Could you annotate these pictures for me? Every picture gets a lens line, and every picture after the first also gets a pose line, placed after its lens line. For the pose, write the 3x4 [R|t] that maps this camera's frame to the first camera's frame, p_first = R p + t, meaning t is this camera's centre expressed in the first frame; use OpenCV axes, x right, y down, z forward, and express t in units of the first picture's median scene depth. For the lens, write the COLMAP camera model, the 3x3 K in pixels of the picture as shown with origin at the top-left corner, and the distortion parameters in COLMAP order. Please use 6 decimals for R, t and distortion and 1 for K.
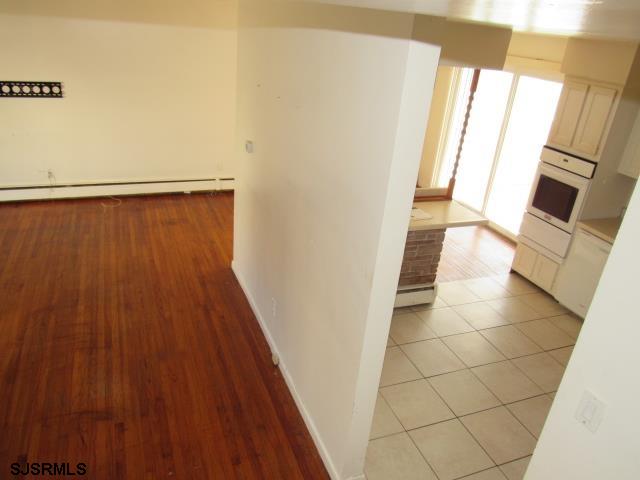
lens RADIAL K [[482.0, 0, 318.8], [0, 482.0, 243.9], [0, 0, 1]] dist [-0.041917, 0.012246]
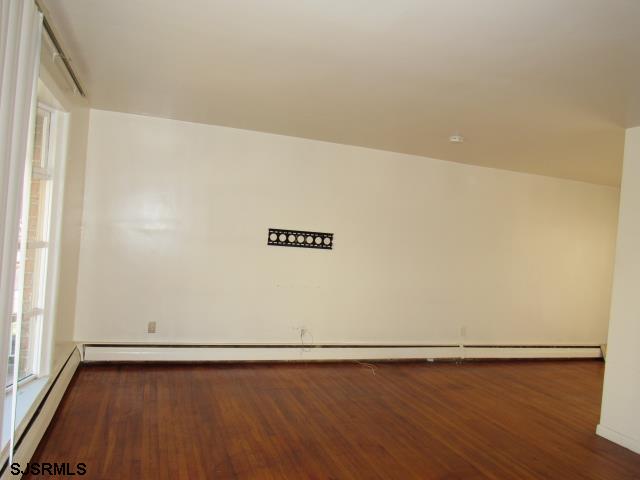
lens RADIAL K [[482.0, 0, 319.0], [0, 482.0, 241.8], [0, 0, 1]] dist [-0.041917, 0.012246]
pose [[0.999015, -0.004519, -0.044153, -0.478316], [-0.014699, 0.904980, -0.425200, 0.080509], [0.041879, 0.425430, 0.904022, 0.113118]]
